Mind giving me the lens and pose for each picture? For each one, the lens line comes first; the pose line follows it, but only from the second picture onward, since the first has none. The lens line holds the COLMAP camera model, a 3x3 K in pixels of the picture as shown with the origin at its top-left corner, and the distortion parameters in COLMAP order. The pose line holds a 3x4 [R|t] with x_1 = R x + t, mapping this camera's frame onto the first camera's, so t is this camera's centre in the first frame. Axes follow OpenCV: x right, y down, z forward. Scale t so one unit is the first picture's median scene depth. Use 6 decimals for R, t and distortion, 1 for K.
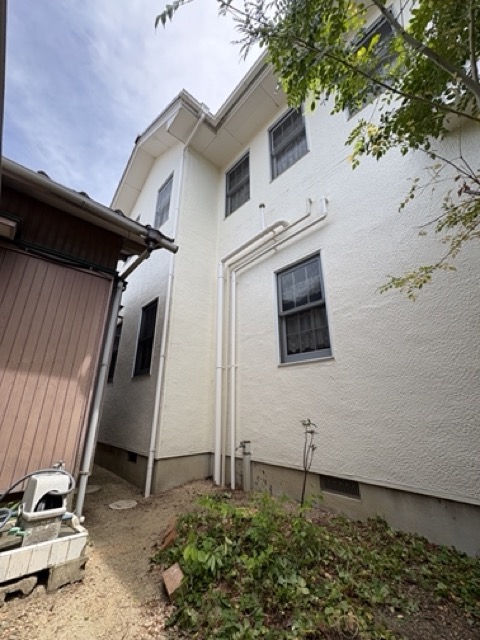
lens RADIAL K [[253.8, 0, 240.0], [0, 253.8, 320.0], [0, 0, 1]] dist [-0.014738, 0.000066]
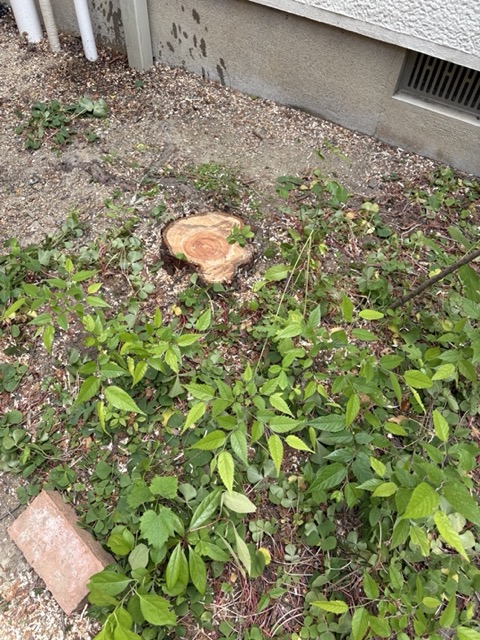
lens RADIAL K [[484.2, 0, 239.0], [0, 484.2, 308.7], [0, 0, 1]] dist [0.035286, 0.001521]
pose [[0.953137, -0.215862, 0.211977, -0.052034], [-0.144968, 0.289119, 0.946253, 0.146389], [-0.265547, -0.932638, 0.244277, 0.506214]]
